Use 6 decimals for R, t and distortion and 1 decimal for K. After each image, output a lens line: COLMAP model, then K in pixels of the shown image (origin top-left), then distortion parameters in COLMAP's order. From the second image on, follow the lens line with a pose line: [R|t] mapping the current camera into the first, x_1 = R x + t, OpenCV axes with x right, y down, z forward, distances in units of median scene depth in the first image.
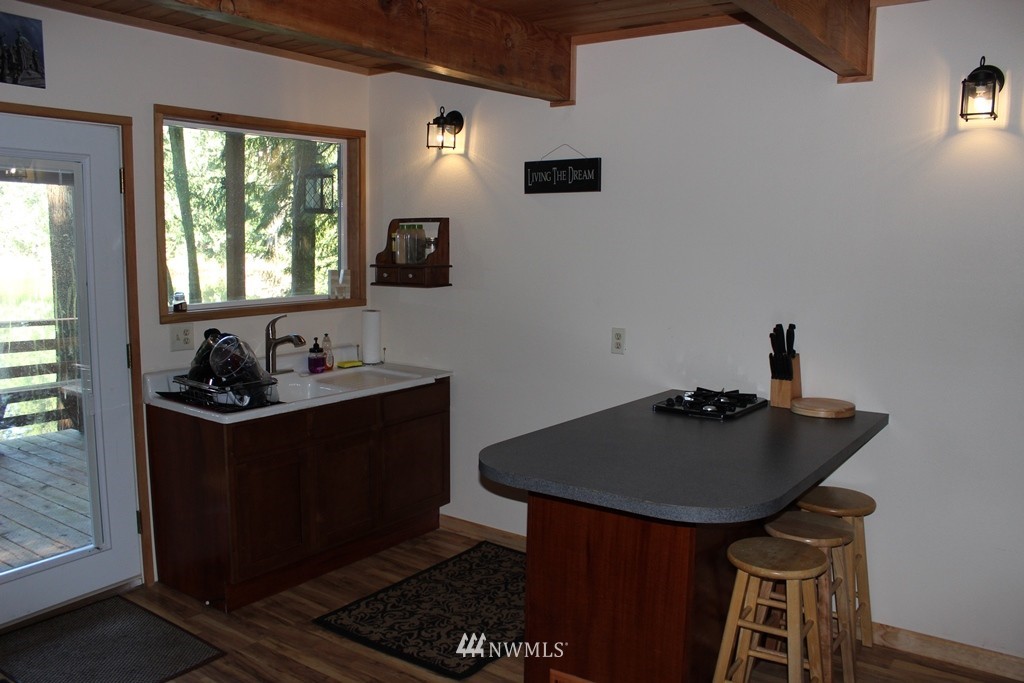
lens RADIAL K [[850.5, 0, 510.9], [0, 850.5, 352.8], [0, 0, 1]] dist [-0.163048, 0.143238]
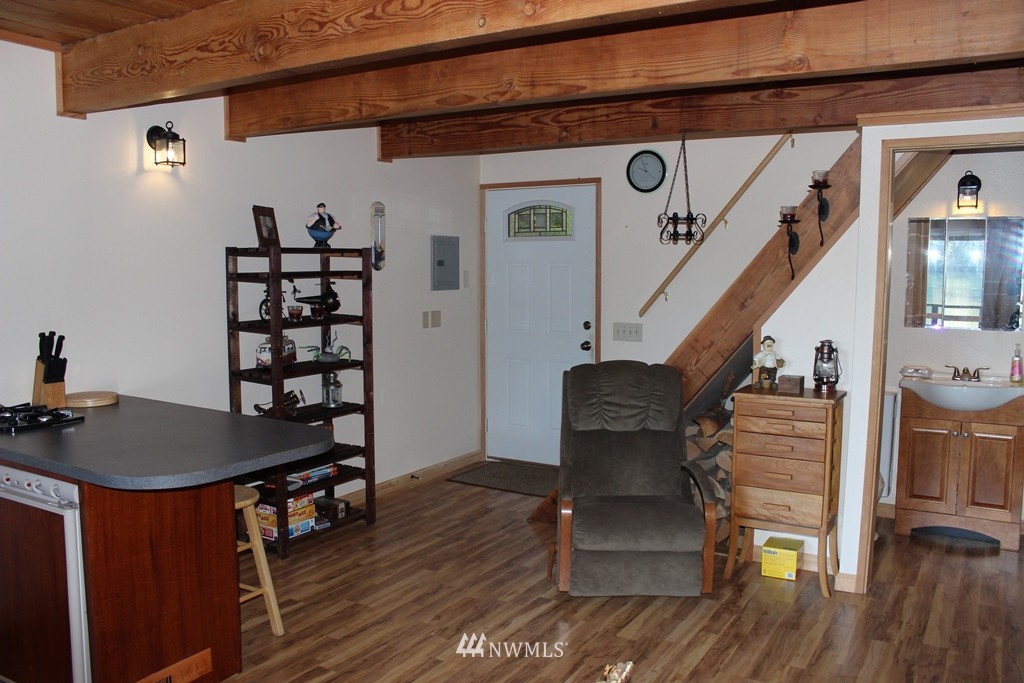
lens RADIAL K [[850.5, 0, 510.9], [0, 850.5, 352.8], [0, 0, 1]] dist [-0.163048, 0.143238]
pose [[-0.082044, -0.117932, 0.989627, -0.941240], [0.125148, 0.983895, 0.127624, -0.082603], [-0.988740, 0.134321, -0.065964, 0.583607]]
